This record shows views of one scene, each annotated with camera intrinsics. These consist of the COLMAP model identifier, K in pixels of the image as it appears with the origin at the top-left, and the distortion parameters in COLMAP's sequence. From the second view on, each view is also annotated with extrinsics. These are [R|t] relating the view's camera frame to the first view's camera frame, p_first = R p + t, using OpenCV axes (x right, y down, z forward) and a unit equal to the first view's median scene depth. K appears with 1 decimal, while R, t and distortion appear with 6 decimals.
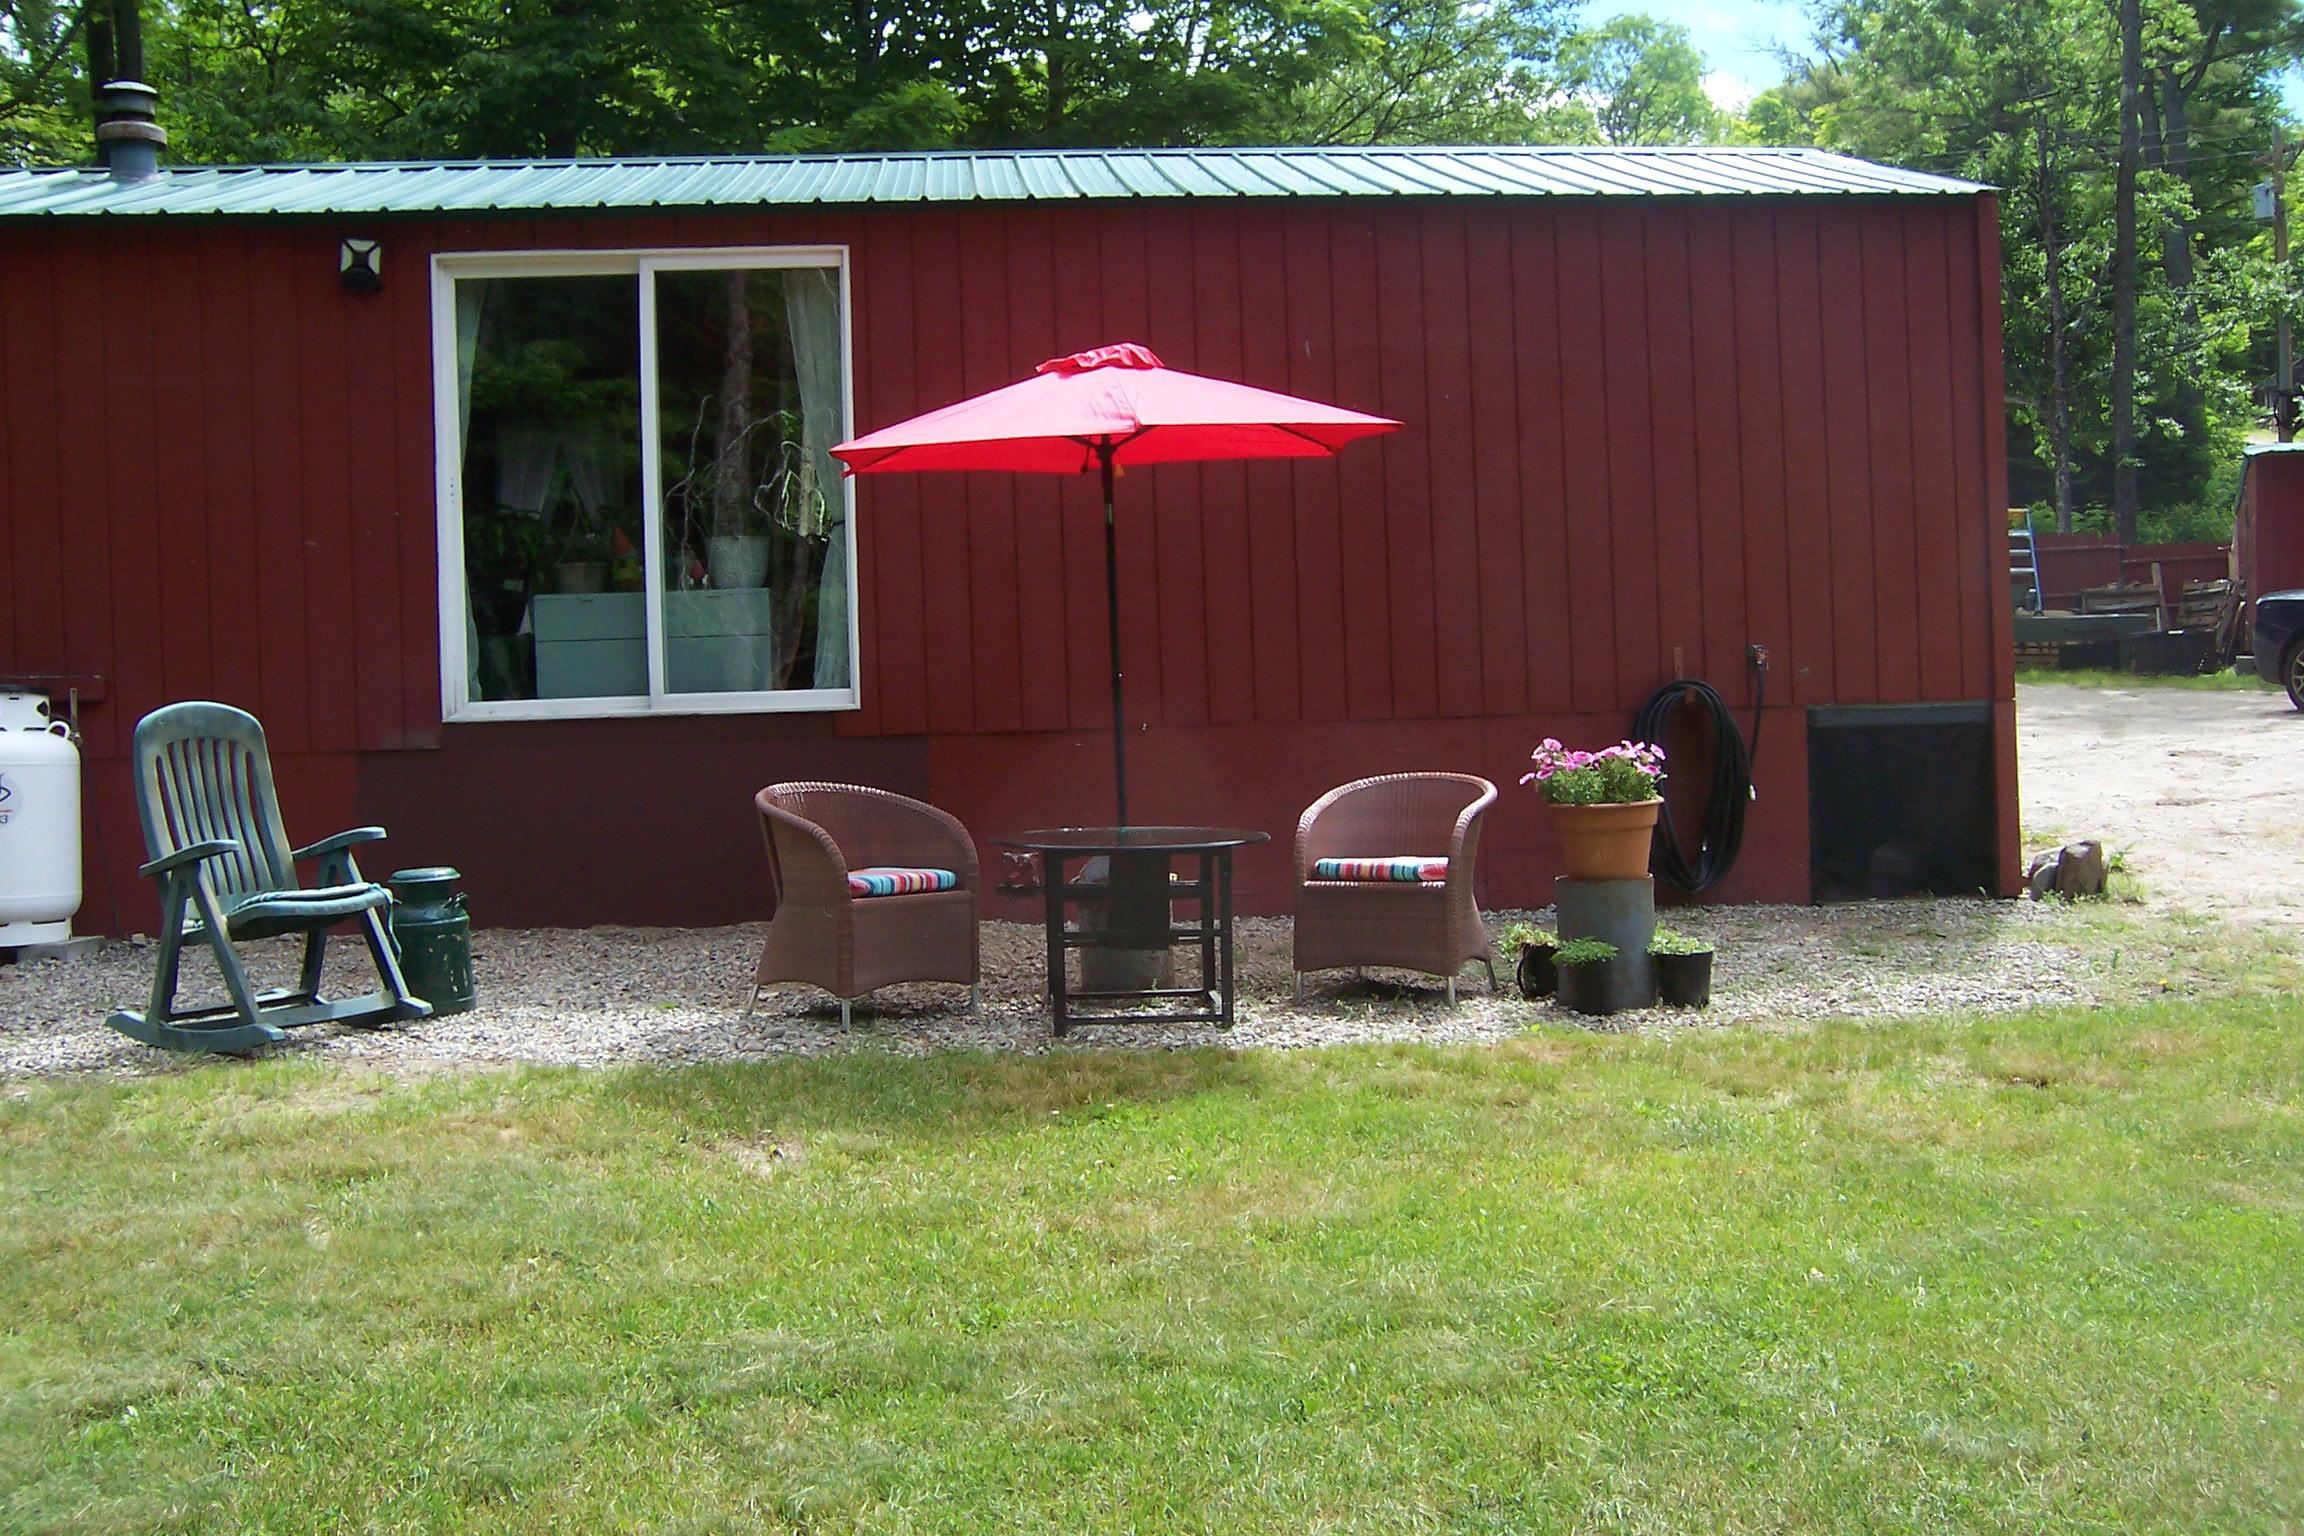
lens RADIAL K [[2263.7, 0, 1186.8], [0, 2263.7, 755.7], [0, 0, 1]] dist [-0.145211, 0.236407]
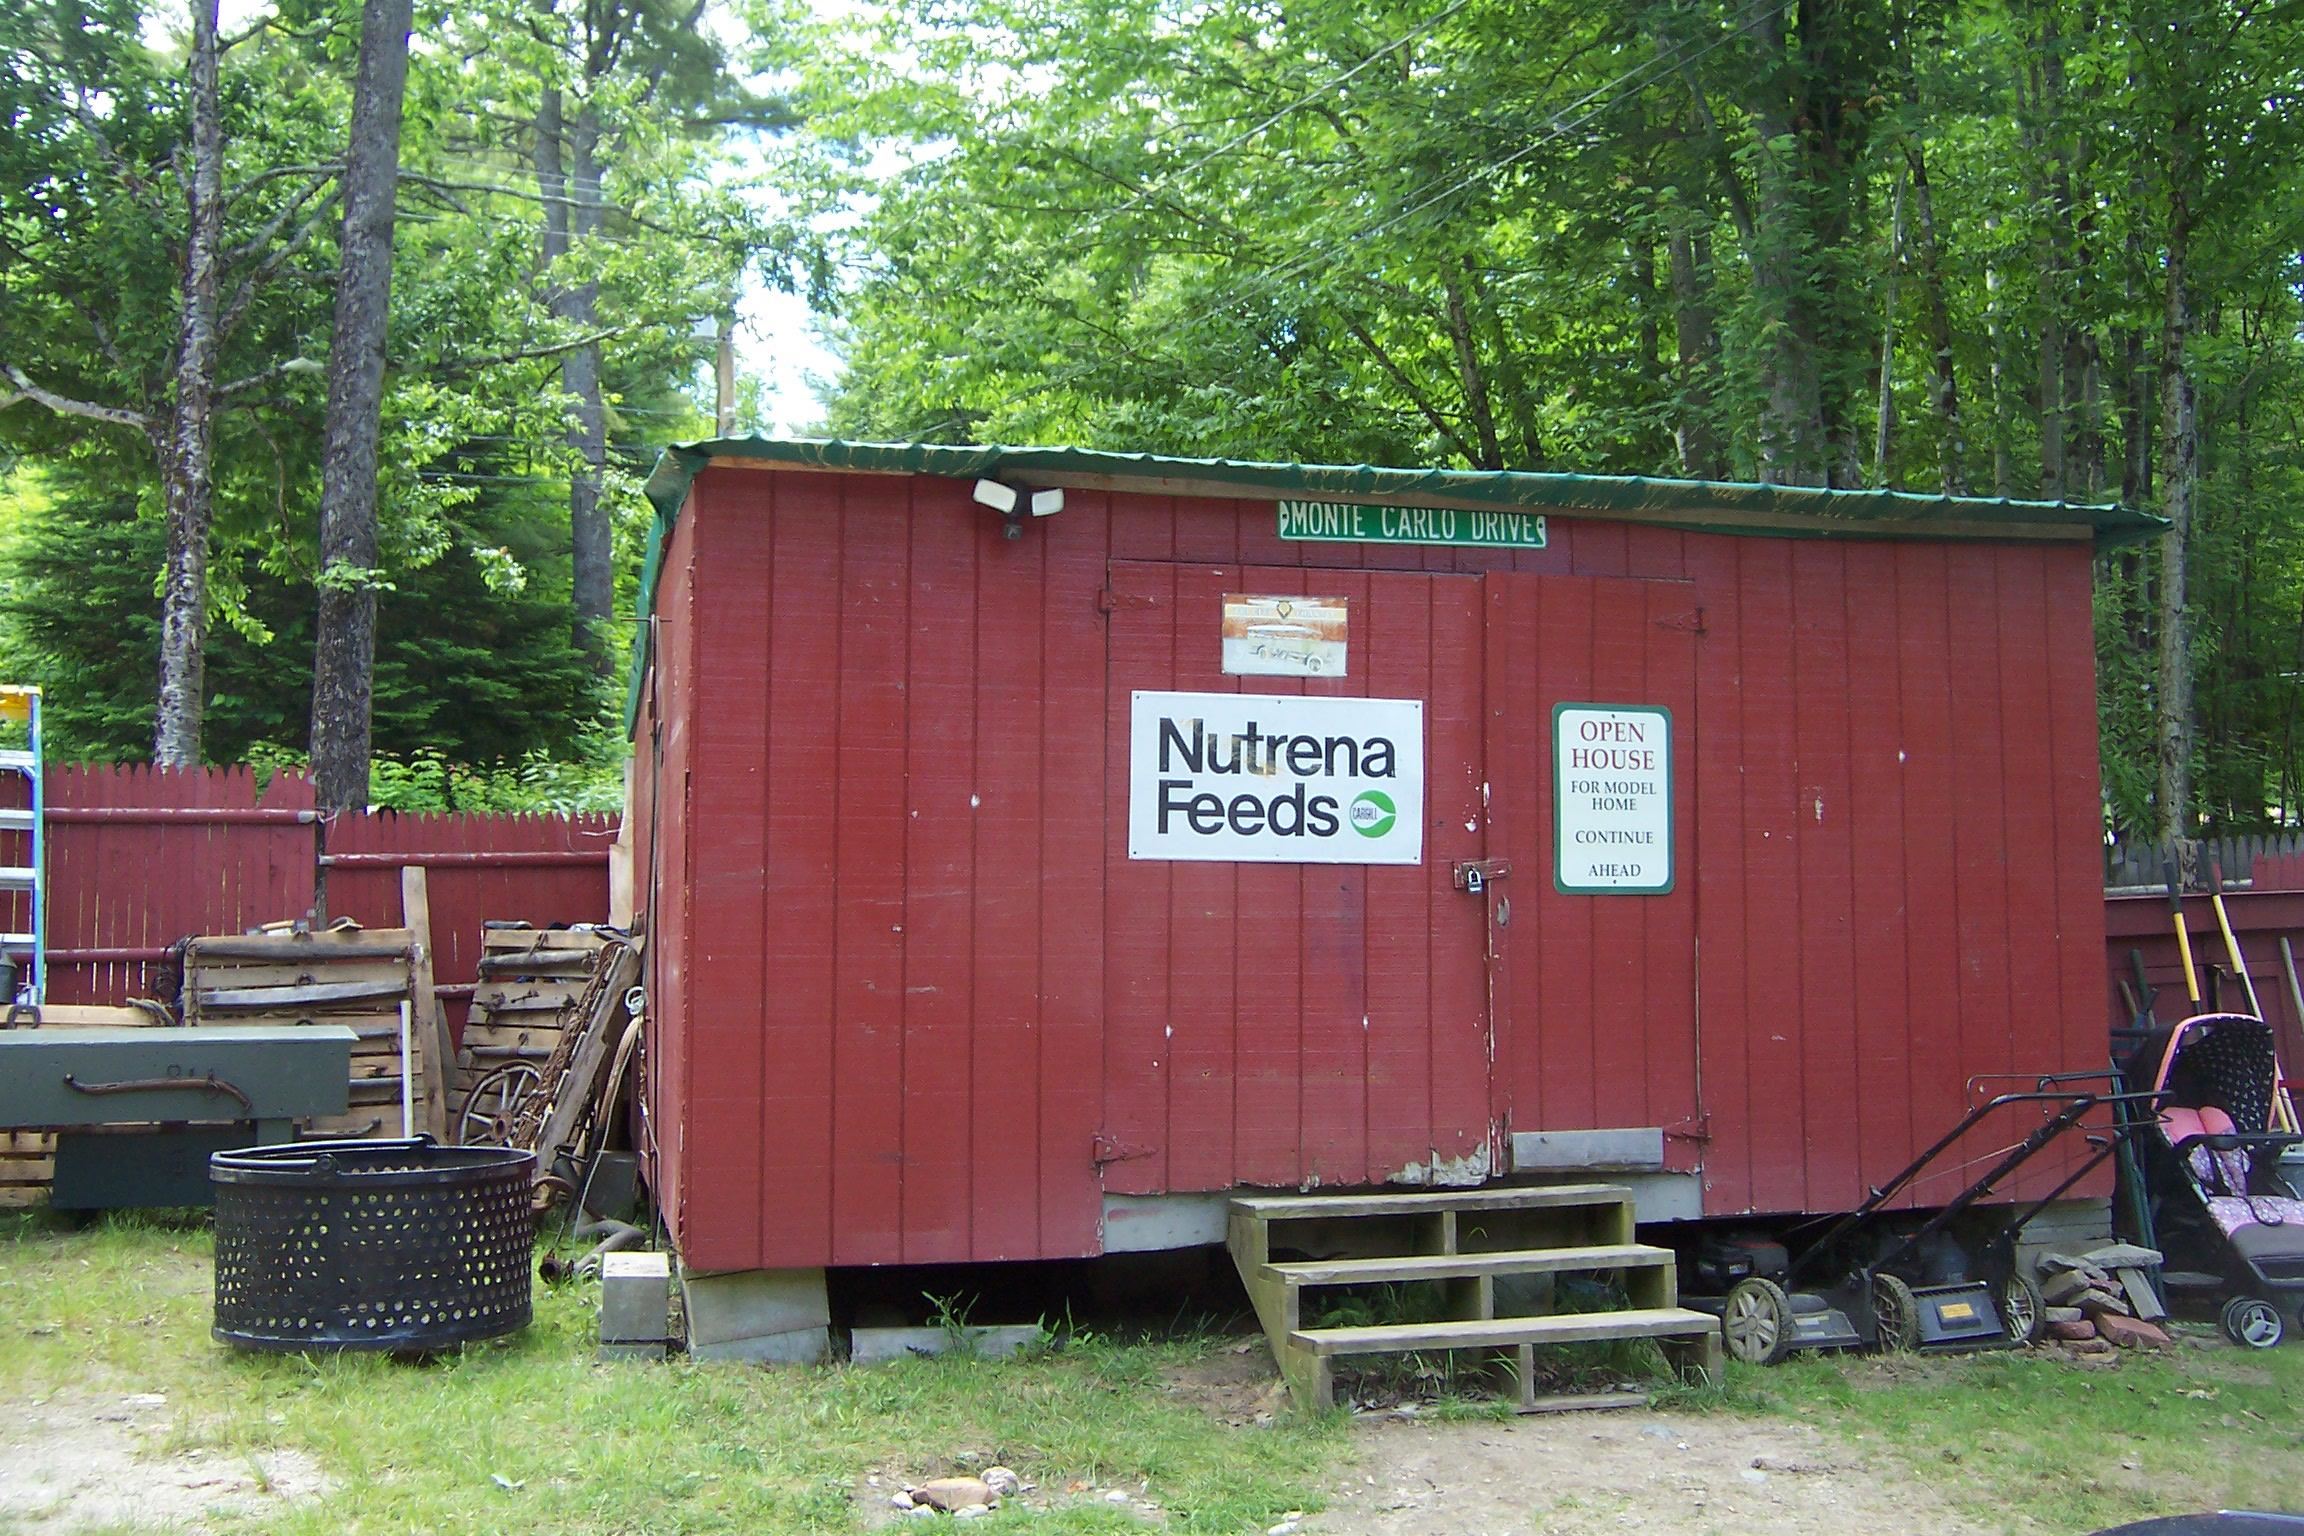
lens RADIAL K [[2263.7, 0, 1186.8], [0, 2263.7, 755.7], [0, 0, 1]] dist [-0.145211, 0.236407]
pose [[0.779136, 0.071021, 0.622818, 0.313516], [0.011567, 0.991763, -0.127562, -0.058400], [-0.626748, 0.106592, 0.771897, 0.654693]]
